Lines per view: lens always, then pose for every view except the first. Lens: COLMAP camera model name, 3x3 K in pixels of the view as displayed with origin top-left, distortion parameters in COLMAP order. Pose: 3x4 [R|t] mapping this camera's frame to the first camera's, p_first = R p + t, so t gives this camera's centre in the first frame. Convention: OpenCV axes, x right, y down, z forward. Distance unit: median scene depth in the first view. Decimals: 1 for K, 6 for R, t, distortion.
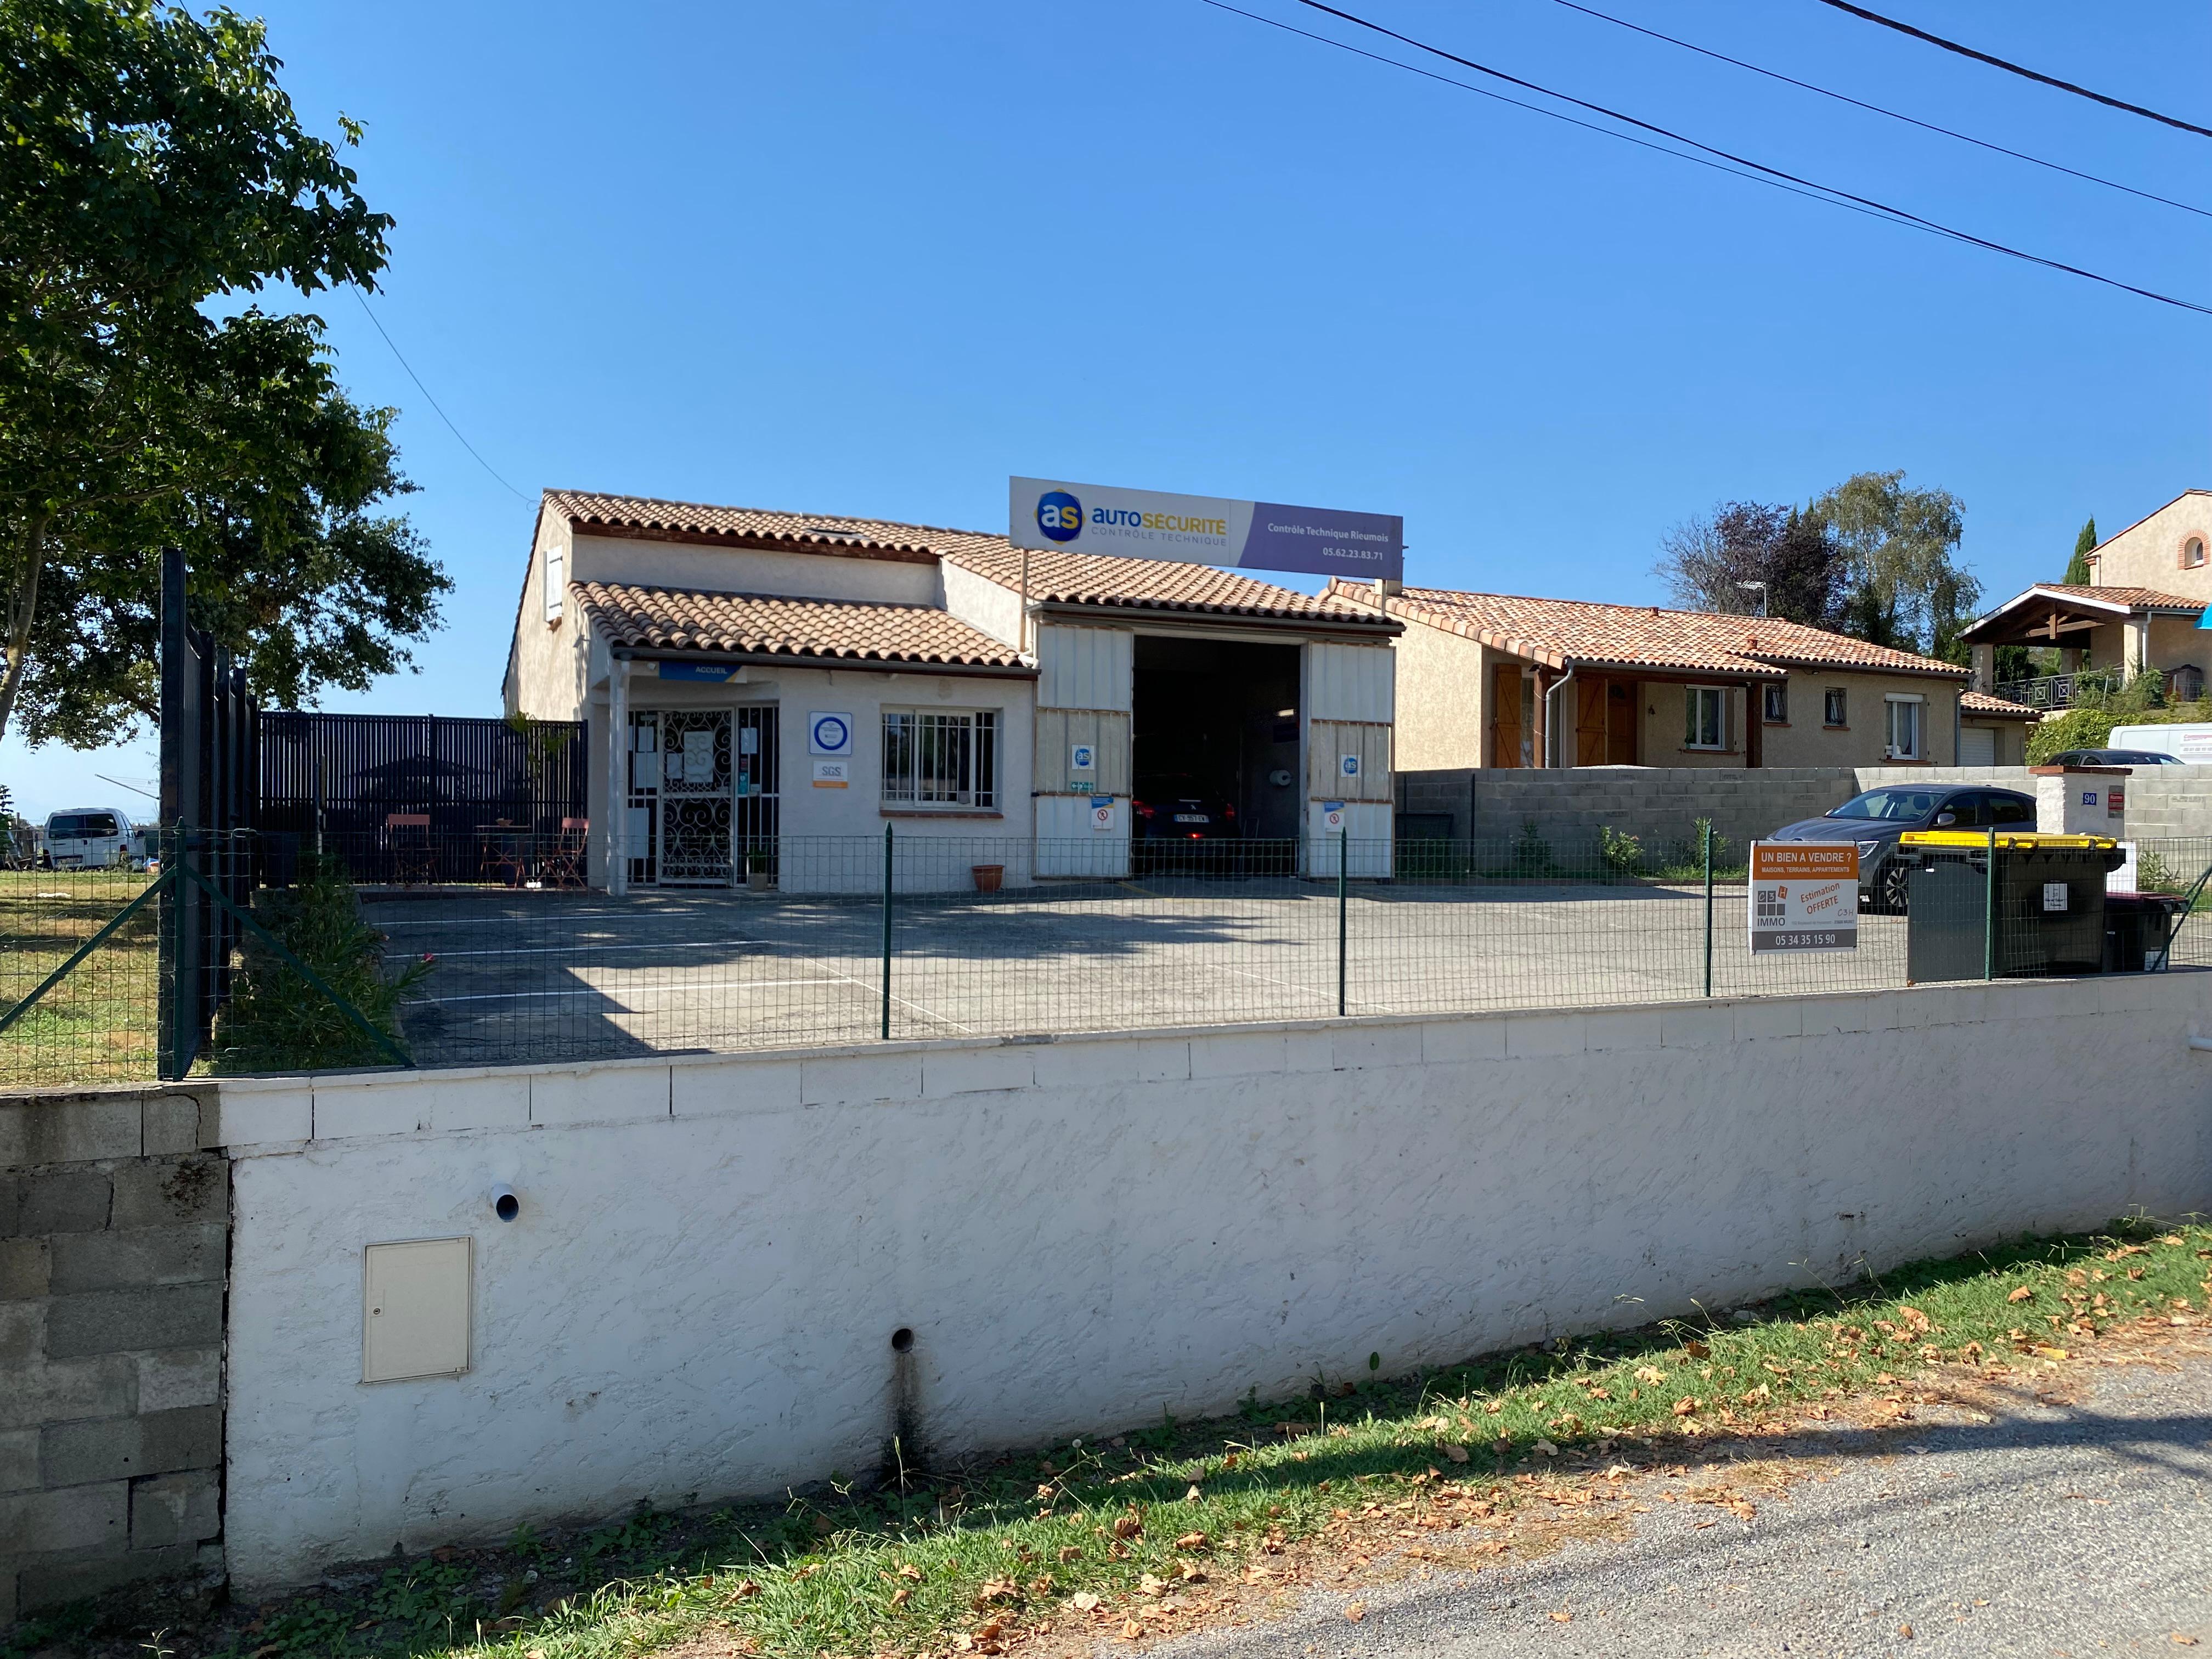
lens RADIAL K [[1586.4, 0, 1106.0], [0, 1586.4, 829.5], [0, 0, 1]] dist [0.001557, -0.001793]
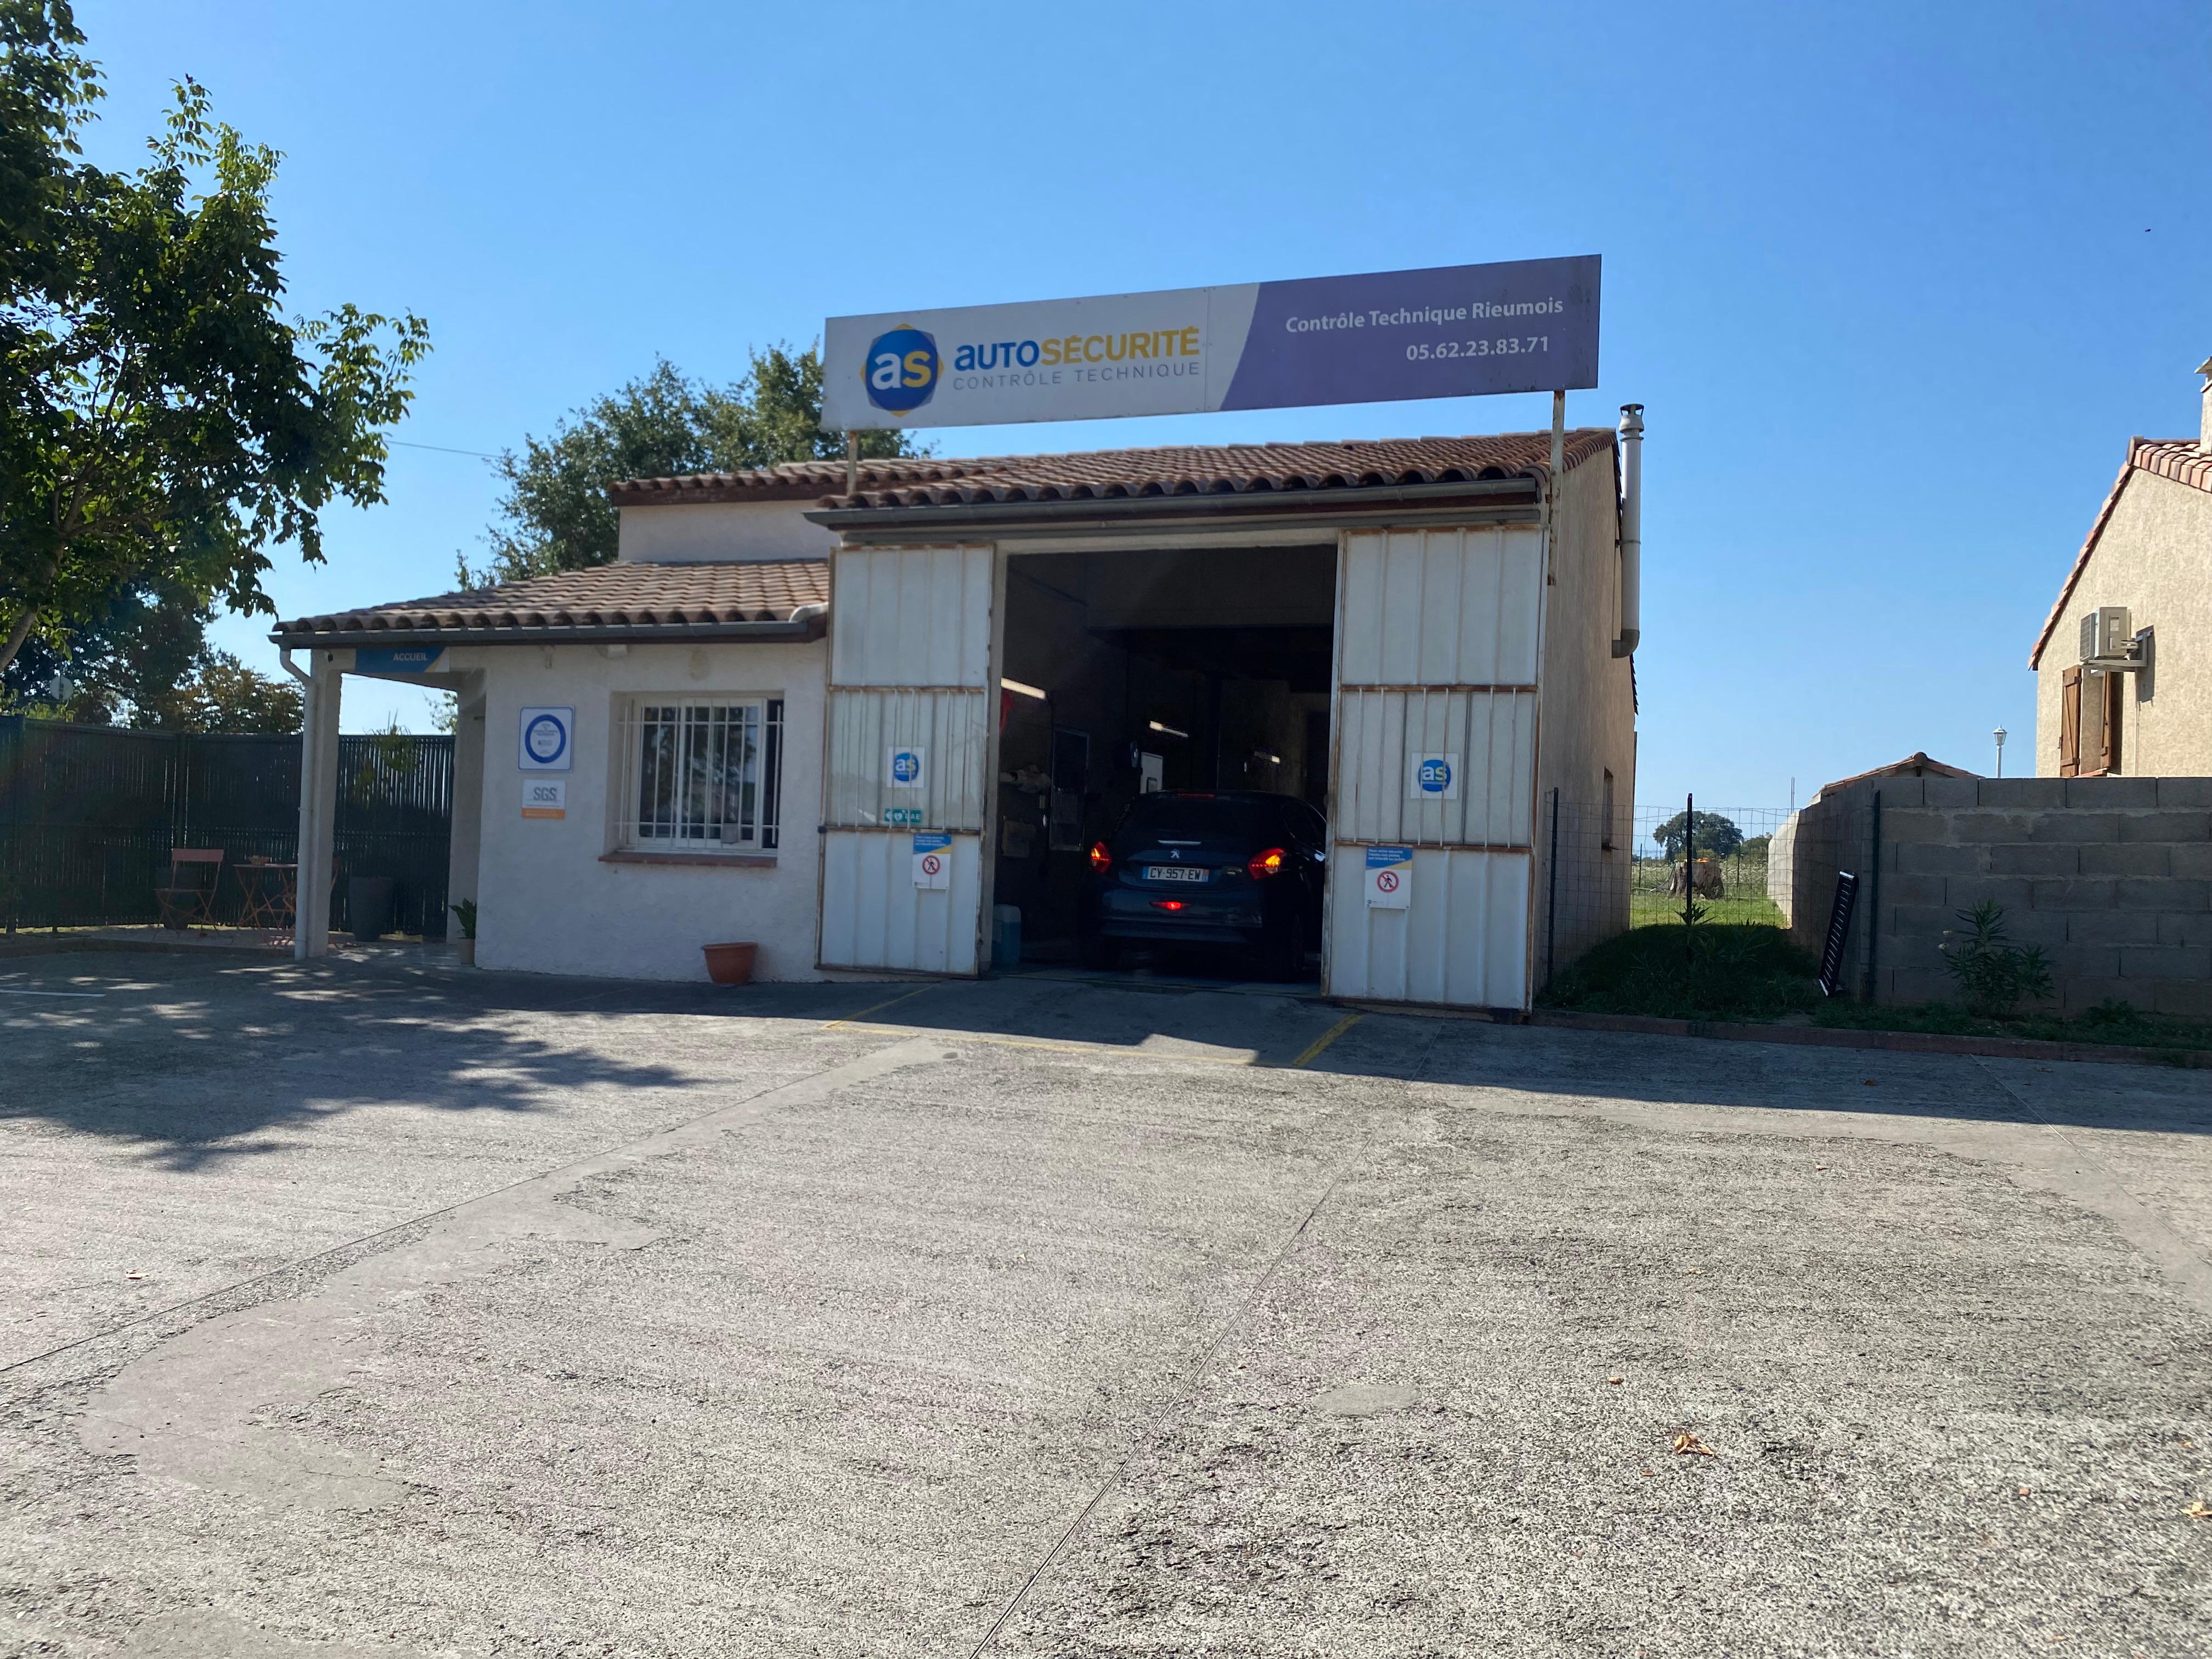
lens RADIAL K [[1699.0, 0, 1106.0], [0, 1699.0, 829.5], [0, 0, 1]] dist [0.002853, 0.001715]
pose [[0.738937, 0.004117, -0.673762, 0.465728], [-0.021132, 0.999631, -0.017068, -0.012970], [0.673443, 0.026850, 0.738751, 0.579806]]
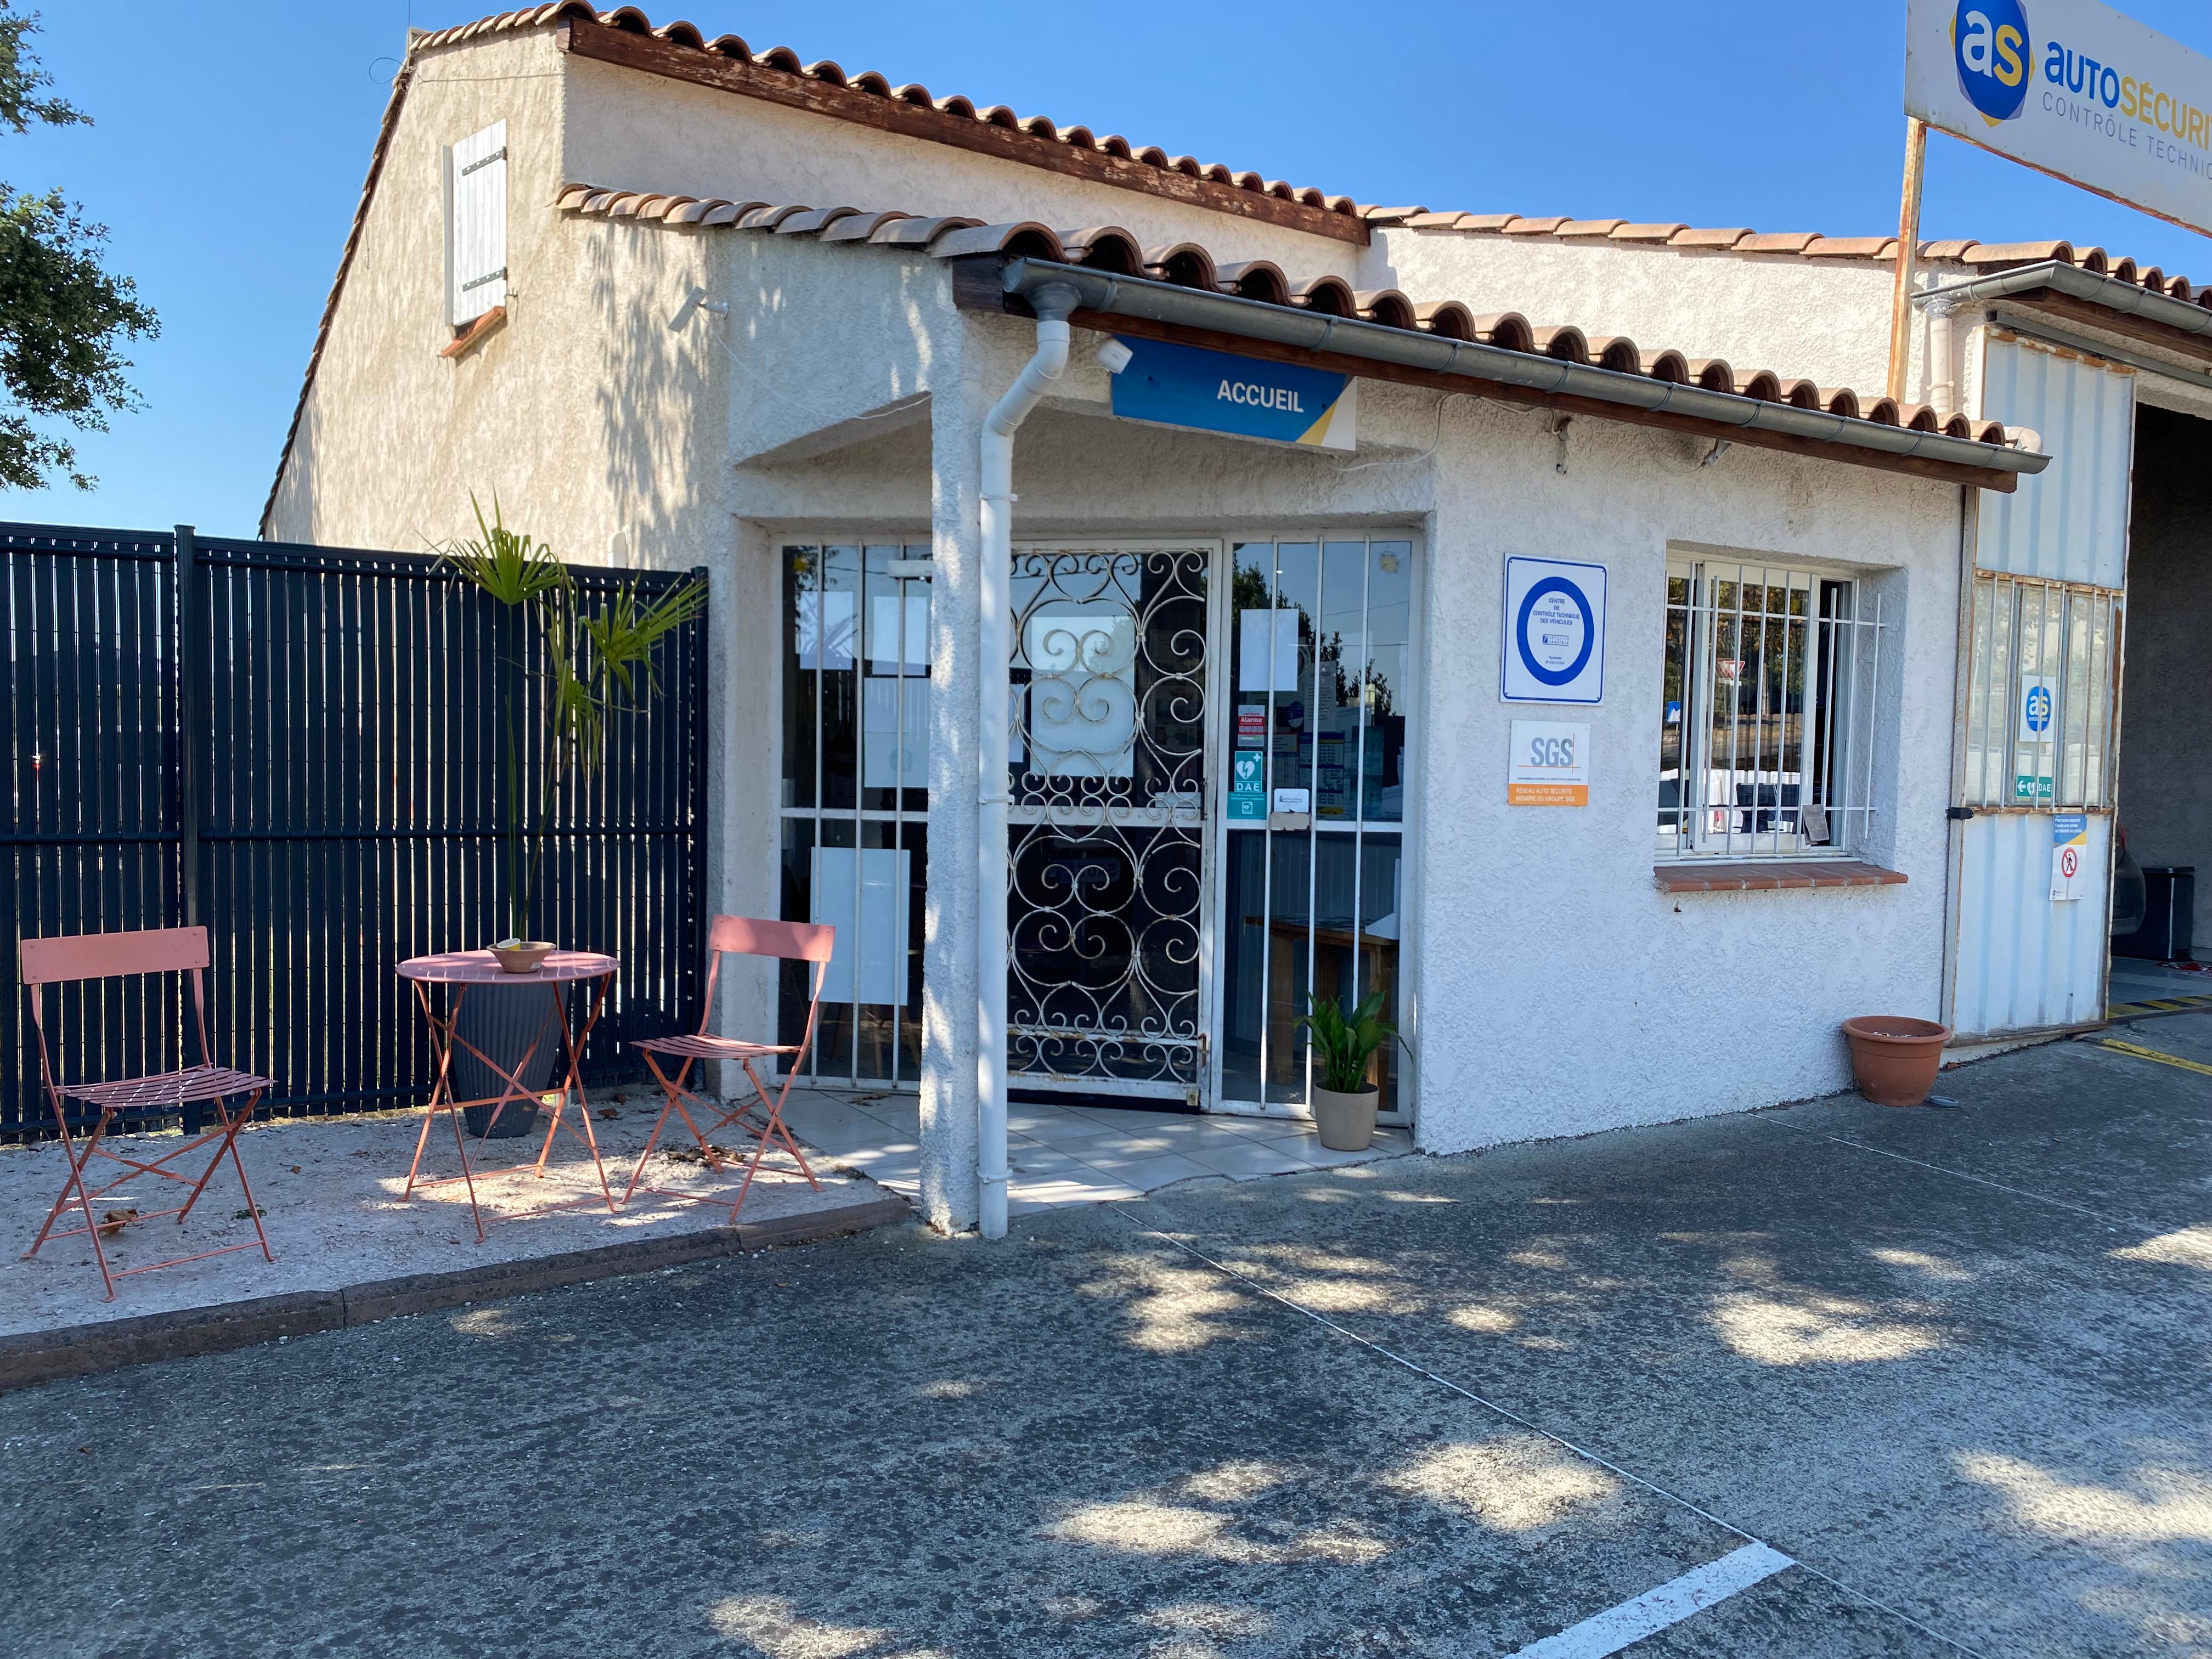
lens RADIAL K [[1676.3, 0, 1115.1], [0, 1676.3, 818.9], [0, 0, 1]] dist [-0.003167, 0.003019]
pose [[0.989067, 0.004345, 0.147403, -0.286560], [-0.012064, 0.998599, 0.051513, -0.036768], [-0.146973, -0.052728, 0.987734, 0.638351]]
